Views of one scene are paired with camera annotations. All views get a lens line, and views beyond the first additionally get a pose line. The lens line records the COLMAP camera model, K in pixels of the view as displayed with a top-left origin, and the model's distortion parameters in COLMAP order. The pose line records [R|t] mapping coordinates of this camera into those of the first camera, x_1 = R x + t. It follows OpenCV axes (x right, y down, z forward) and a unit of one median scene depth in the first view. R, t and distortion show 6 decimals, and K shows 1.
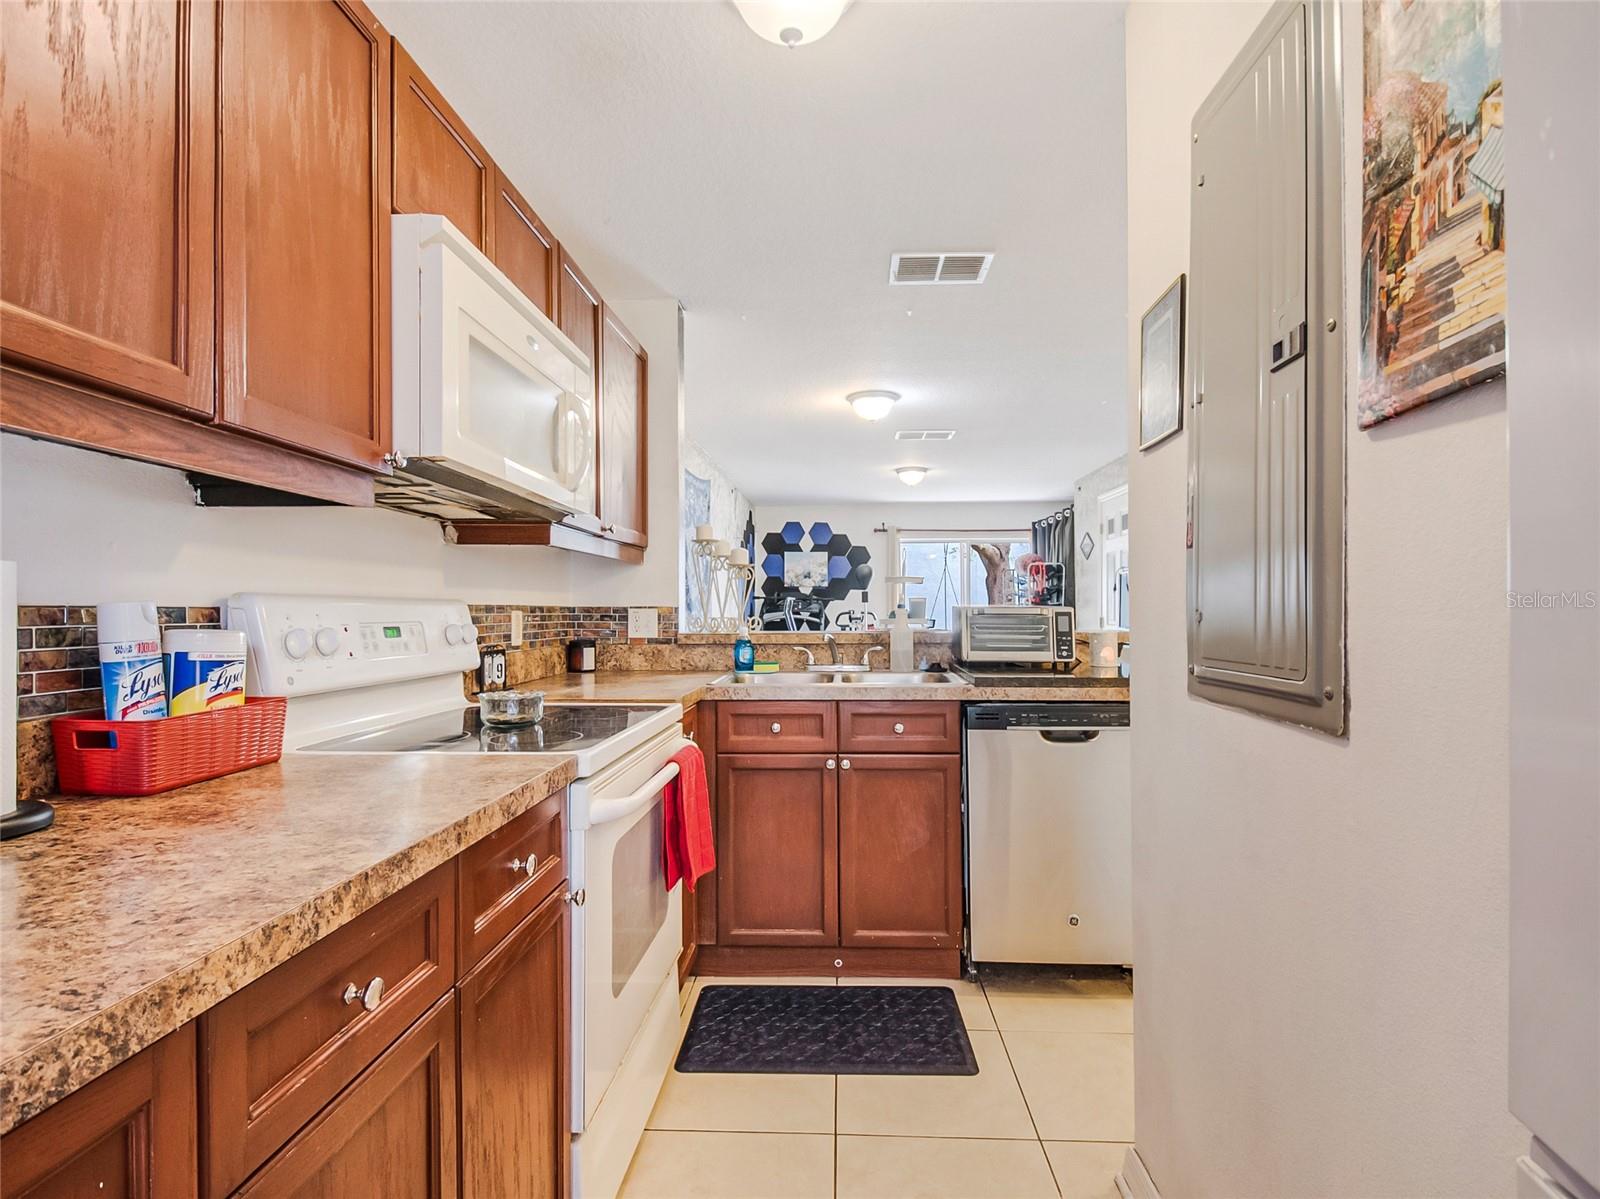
lens RADIAL K [[787.2, 0, 813.1], [0, 787.2, 578.6], [0, 0, 1]] dist [0.020879, -0.020091]
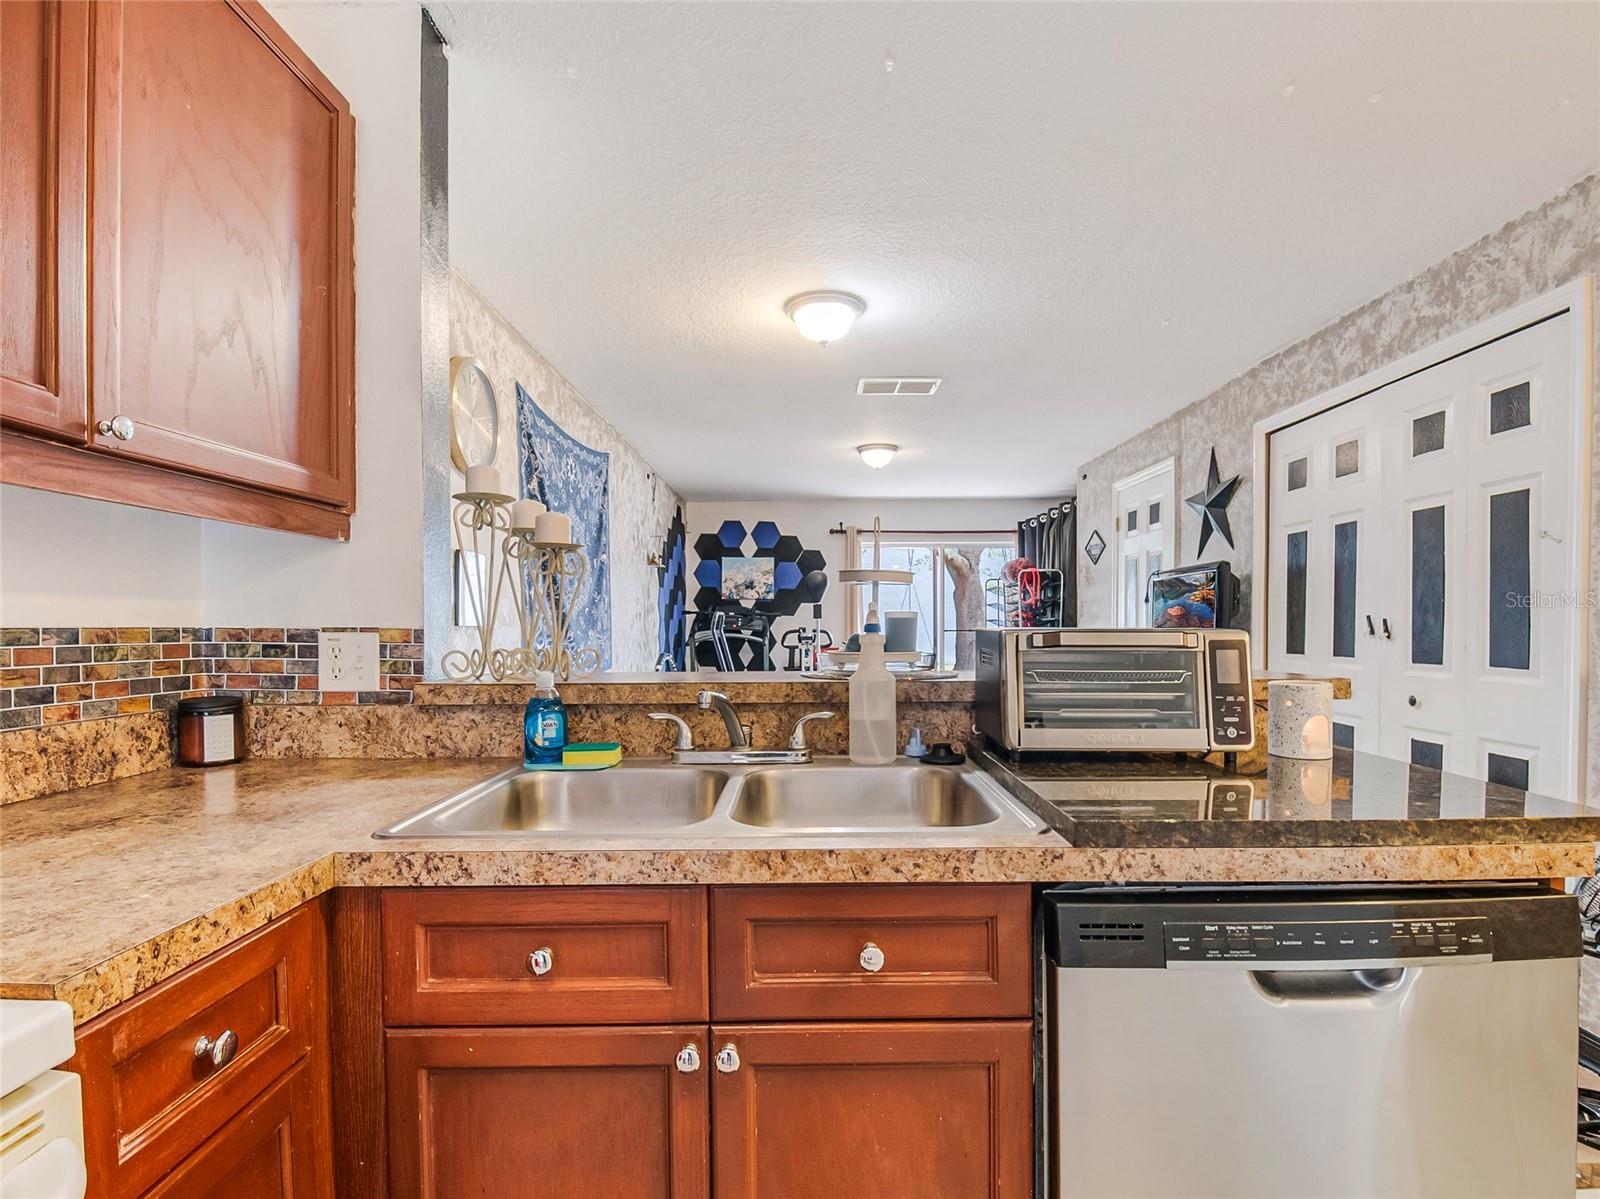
lens RADIAL K [[787.2, 0, 813.0], [0, 787.2, 622.6], [0, 0, 1]] dist [0.020879, -0.020091]
pose [[0.998637, 0.000142, 0.052188, 0.026648], [-0.002047, 0.999333, 0.036461, 0.007495], [-0.052149, -0.036518, 0.997971, 0.275387]]
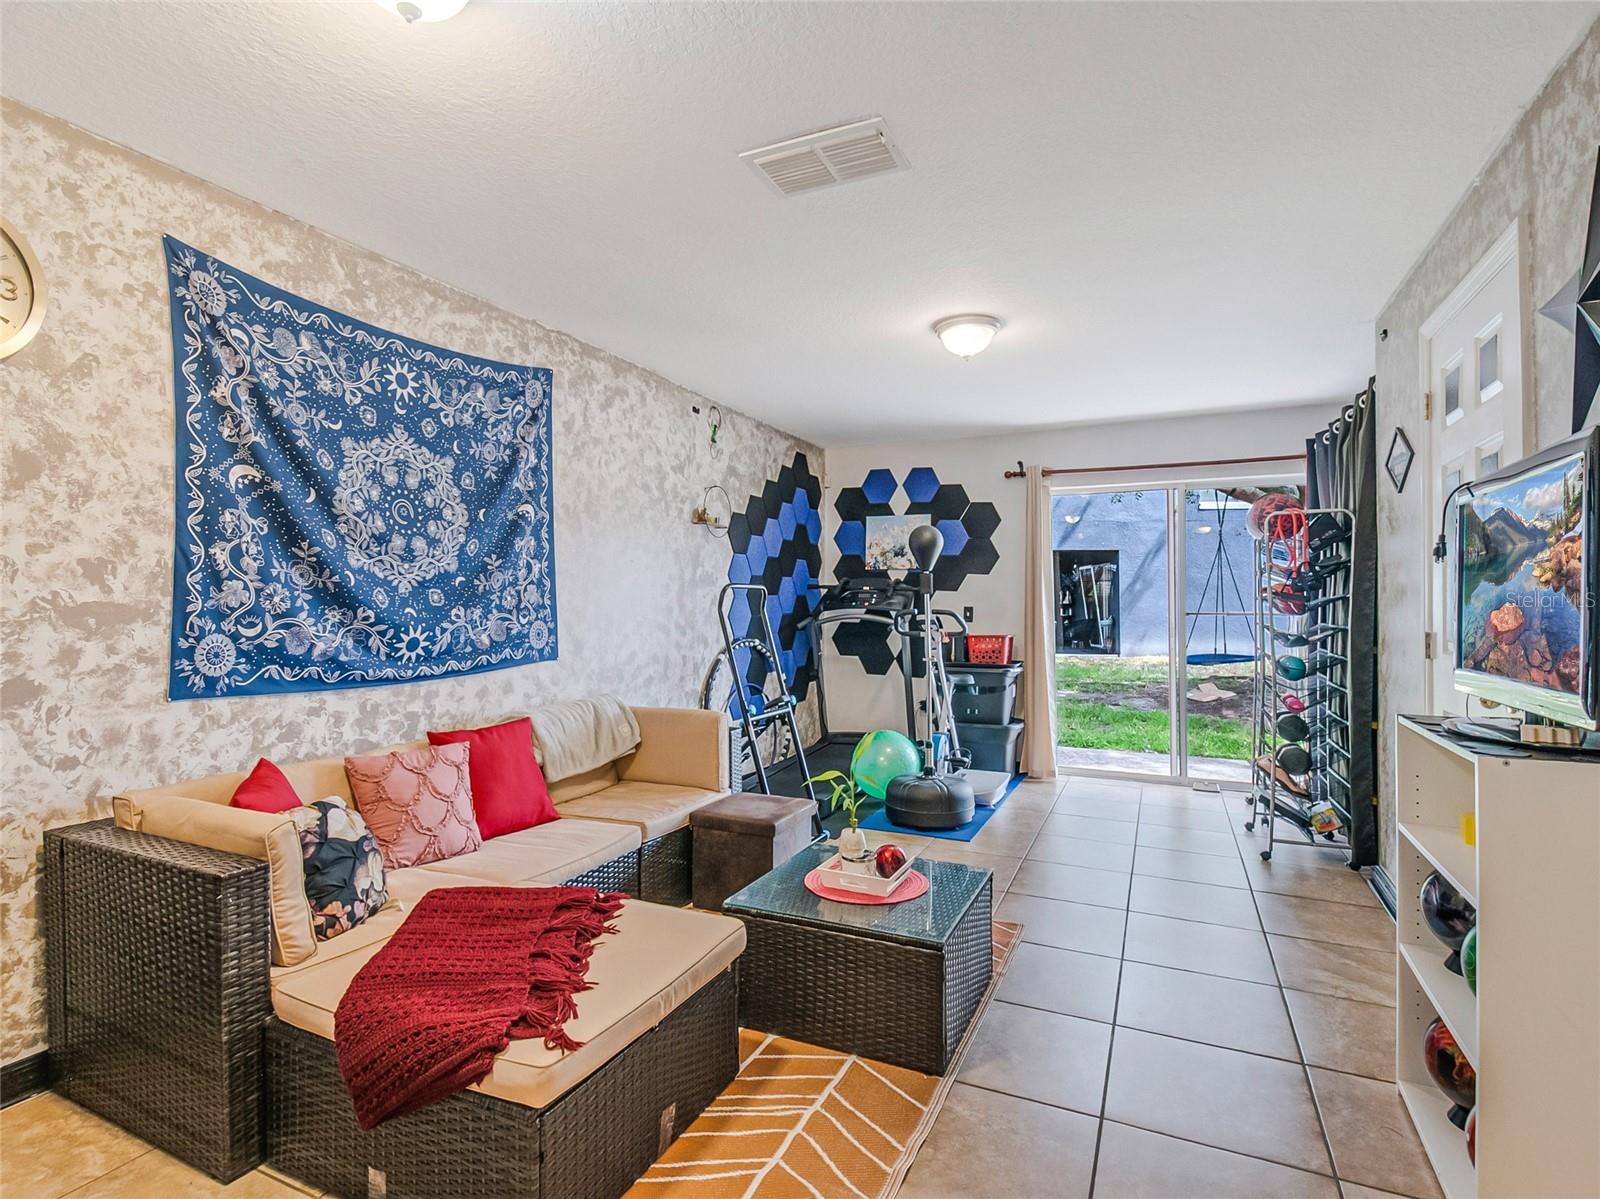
lens RADIAL K [[787.2, 0, 808.4], [0, 787.2, 594.7], [0, 0, 1]] dist [0.020879, -0.020091]
pose [[0.925025, 0.002712, -0.379896, 0.275849], [0.008535, 0.999574, 0.027919, 0.020372], [0.379809, -0.029069, 0.924608, 0.621798]]
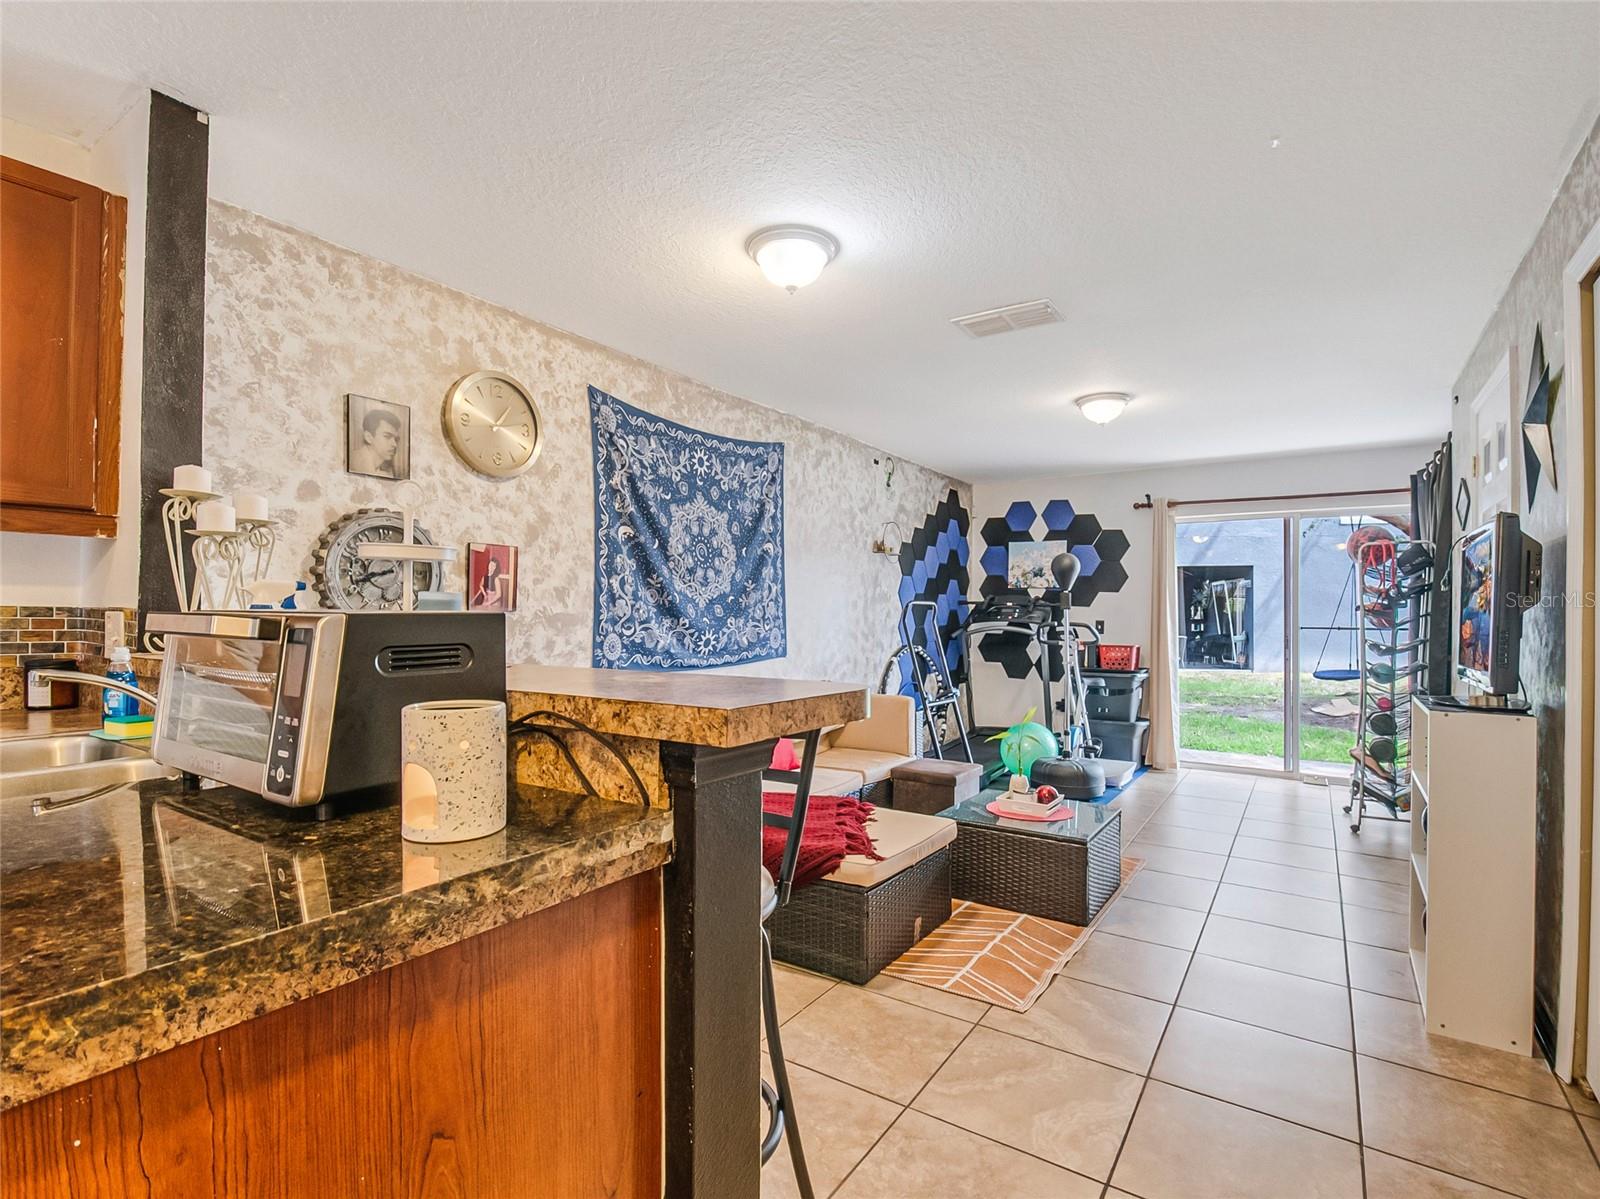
lens RADIAL K [[787.2, 0, 821.2], [0, 787.2, 617.1], [0, 0, 1]] dist [0.020879, -0.020091]
pose [[0.866370, 0.012167, -0.499254, 0.307771], [0.007783, 0.999253, 0.037858, 0.013117], [0.499342, -0.036685, 0.865628, 0.413760]]
